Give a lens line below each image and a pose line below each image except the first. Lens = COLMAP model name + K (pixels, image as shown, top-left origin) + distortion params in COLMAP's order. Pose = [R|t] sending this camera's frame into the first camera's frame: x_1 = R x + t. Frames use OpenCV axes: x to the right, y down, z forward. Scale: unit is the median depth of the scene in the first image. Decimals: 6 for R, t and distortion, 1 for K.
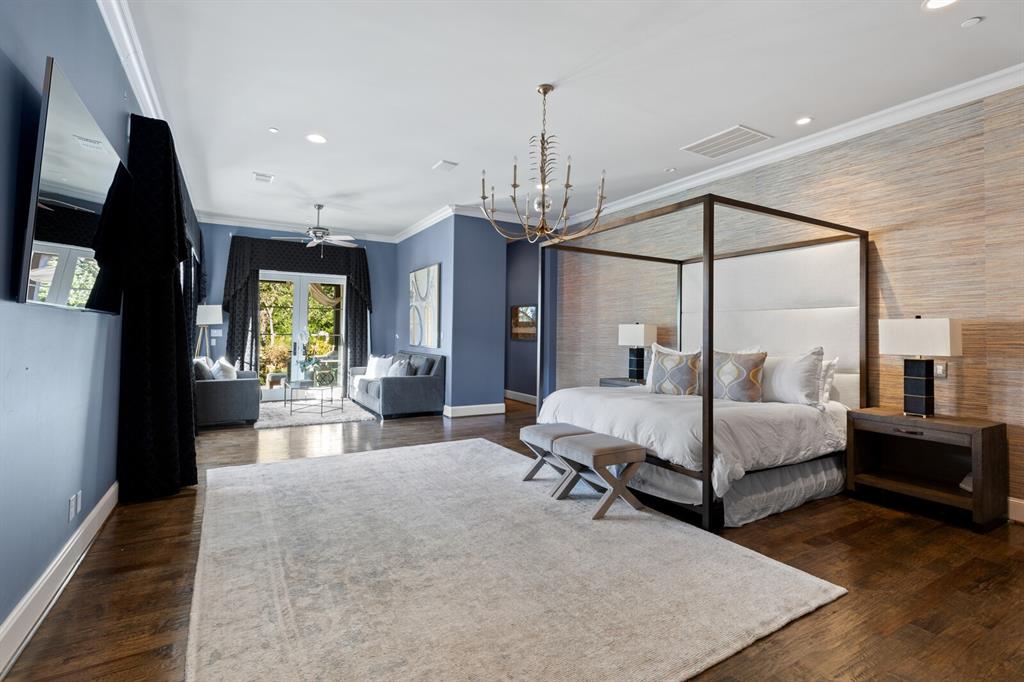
lens RADIAL K [[465.0, 0, 514.3], [0, 465.0, 324.3], [0, 0, 1]] dist [-0.000907, -0.000071]
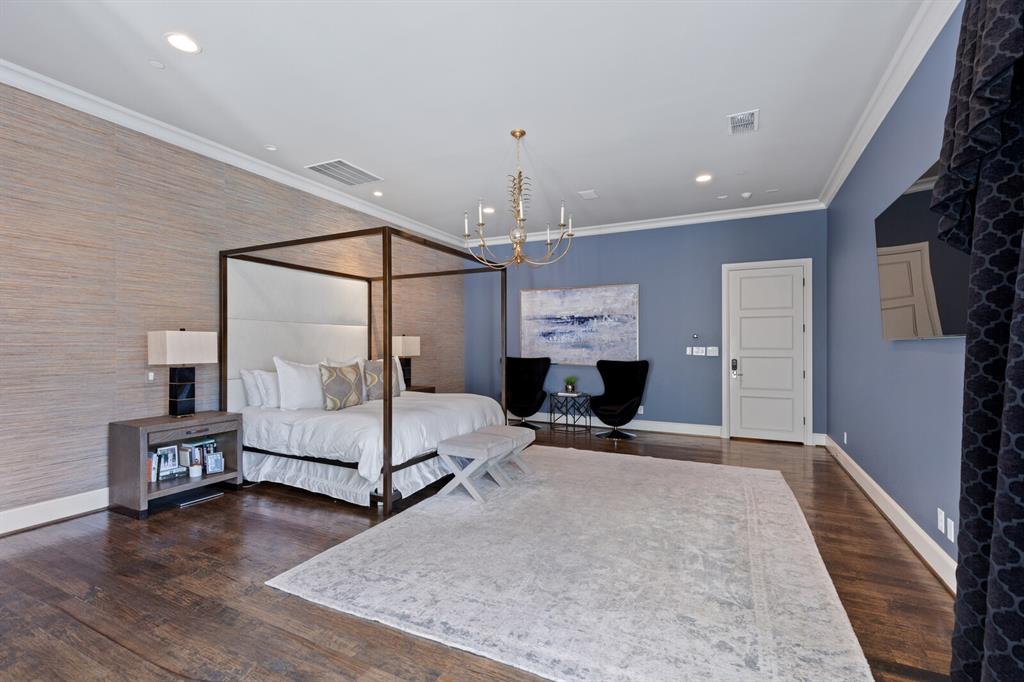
lens RADIAL K [[464.0, 0, 512.0], [0, 464.0, 341.0], [0, 0, 1]] dist [-0.000058, 0.000071]
pose [[-0.535160, 0.006422, 0.844726, -0.386247], [-0.018035, 0.999656, -0.019026, 0.014079], [-0.844558, -0.025417, -0.534860, 0.696611]]
